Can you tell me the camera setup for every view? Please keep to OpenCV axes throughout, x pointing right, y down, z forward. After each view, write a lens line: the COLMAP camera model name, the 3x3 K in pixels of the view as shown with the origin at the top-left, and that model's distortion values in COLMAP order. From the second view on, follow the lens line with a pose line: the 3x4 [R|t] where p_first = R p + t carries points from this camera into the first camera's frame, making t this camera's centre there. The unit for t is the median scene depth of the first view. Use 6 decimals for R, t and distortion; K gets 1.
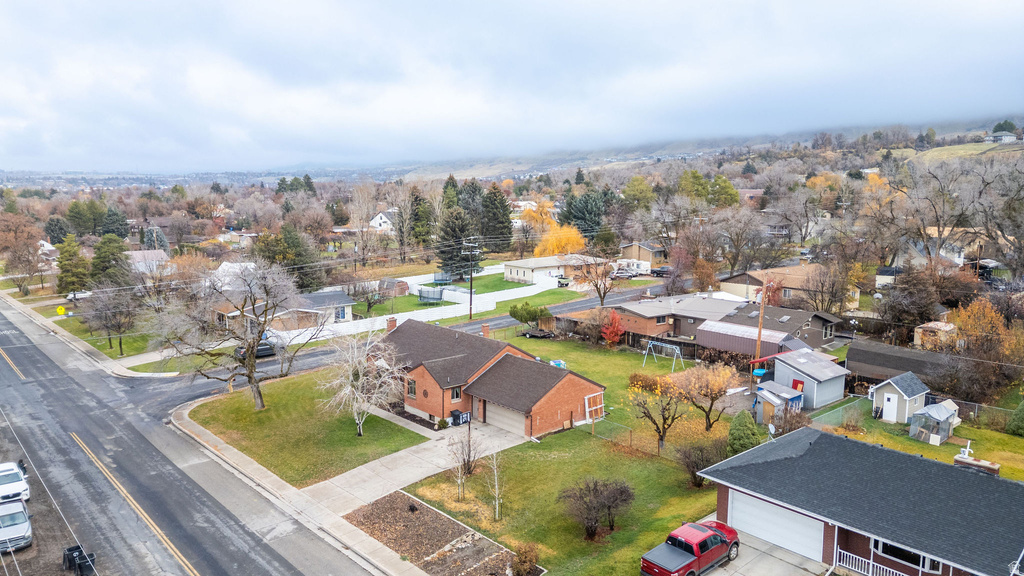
lens RADIAL K [[720.0, 0, 512.0], [0, 720.0, 288.0], [0, 0, 1]] dist [0.041749, -0.007107]
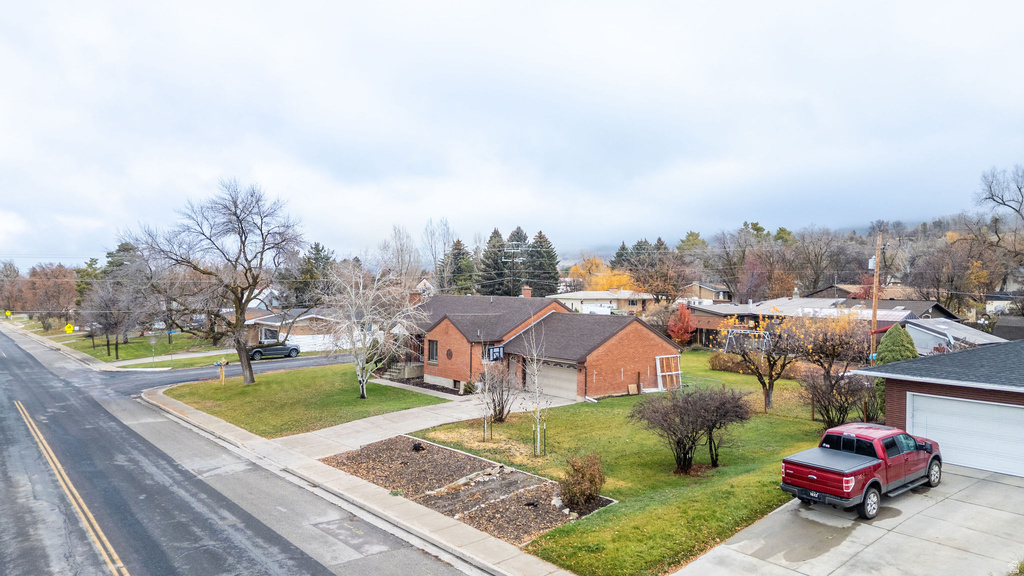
lens RADIAL K [[720.0, 0, 512.0], [0, 720.0, 288.0], [0, 0, 1]] dist [0.041749, -0.007107]
pose [[0.997887, 0.003953, -0.064851, -0.001840], [-0.012716, 0.990726, -0.135276, 0.201809], [0.063715, 0.135815, 0.988683, 0.245978]]
